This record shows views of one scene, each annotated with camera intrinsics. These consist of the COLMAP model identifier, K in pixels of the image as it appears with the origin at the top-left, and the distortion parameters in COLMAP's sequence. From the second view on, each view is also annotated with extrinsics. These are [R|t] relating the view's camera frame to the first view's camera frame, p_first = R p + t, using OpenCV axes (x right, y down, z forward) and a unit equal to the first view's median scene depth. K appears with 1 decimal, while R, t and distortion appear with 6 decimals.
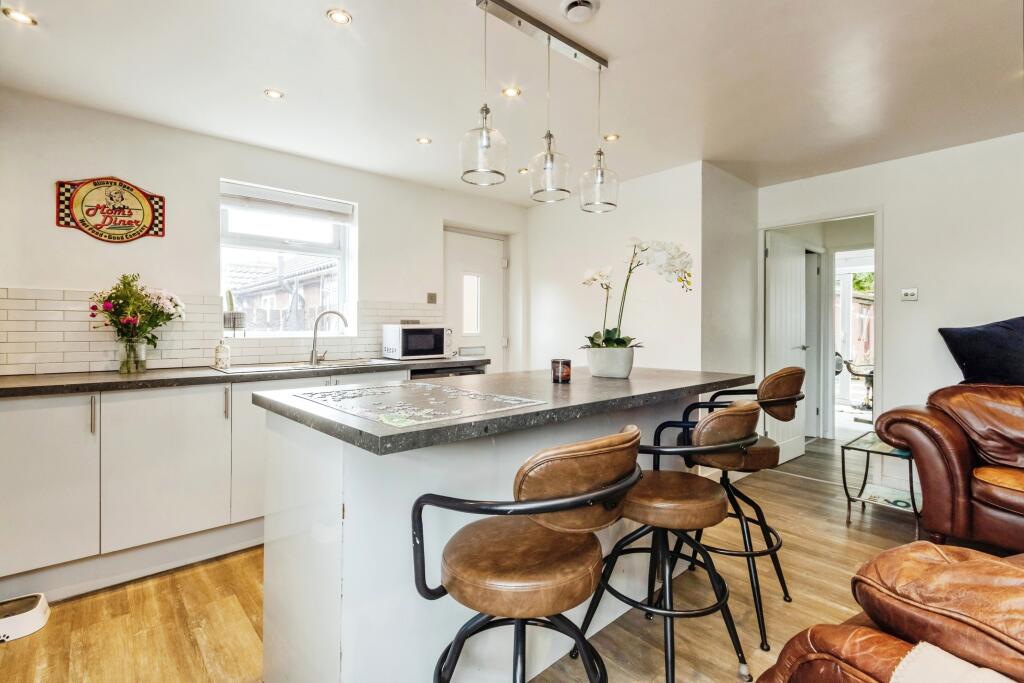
lens RADIAL K [[470.3, 0, 513.1], [0, 470.3, 332.7], [0, 0, 1]] dist [-0.002397, -0.000110]
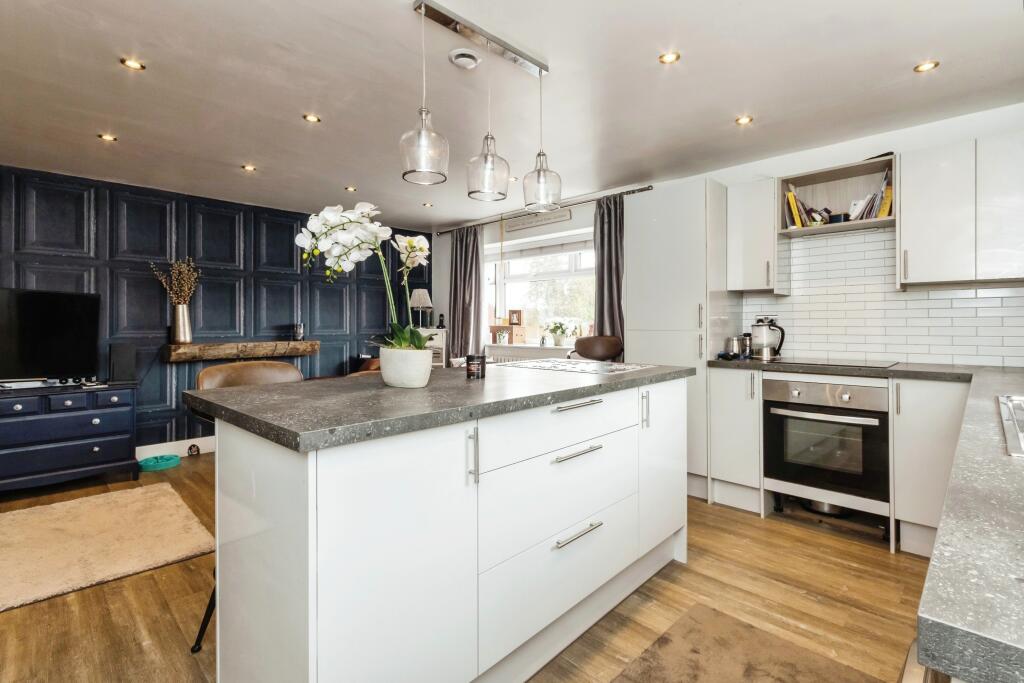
lens RADIAL K [[470.3, 0, 513.1], [0, 470.3, 332.7], [0, 0, 1]] dist [-0.002397, -0.000110]
pose [[-0.999063, 0.003541, -0.043125, 0.056611], [0.003050, 0.999930, 0.011429, -0.004350], [0.043163, 0.011287, -0.999004, 1.701074]]
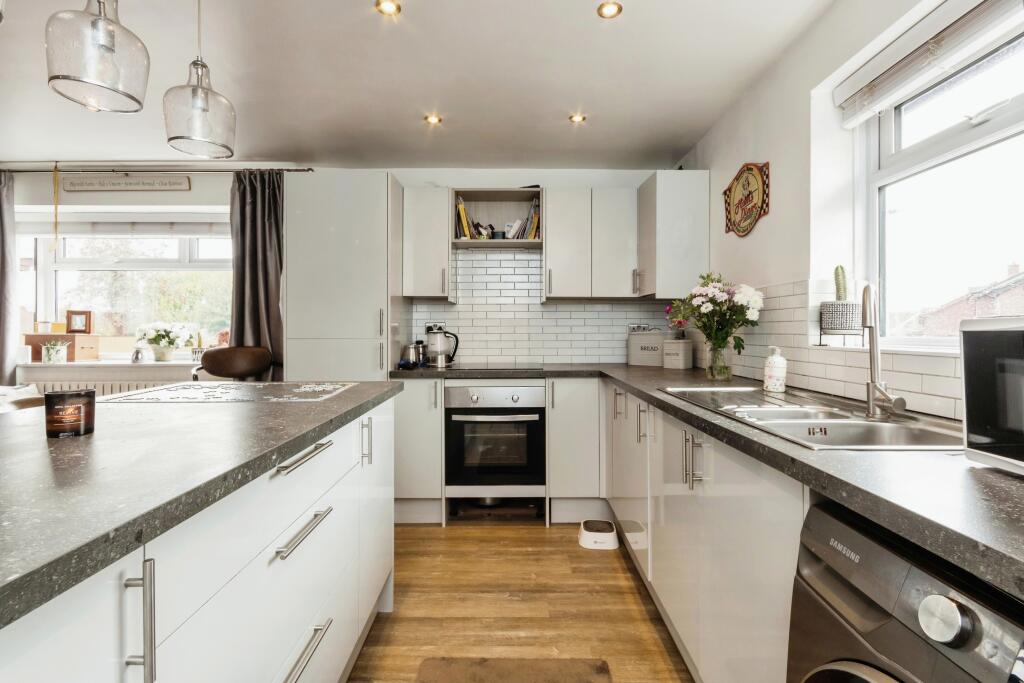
lens RADIAL K [[470.3, 0, 513.1], [0, 470.3, 332.7], [0, 0, 1]] dist [-0.002397, -0.000110]
pose [[-0.677815, 0.005307, -0.735214, 0.126918], [0.007742, 0.999970, 0.000081, -0.006079], [0.735192, -0.005637, -0.677835, 1.458174]]
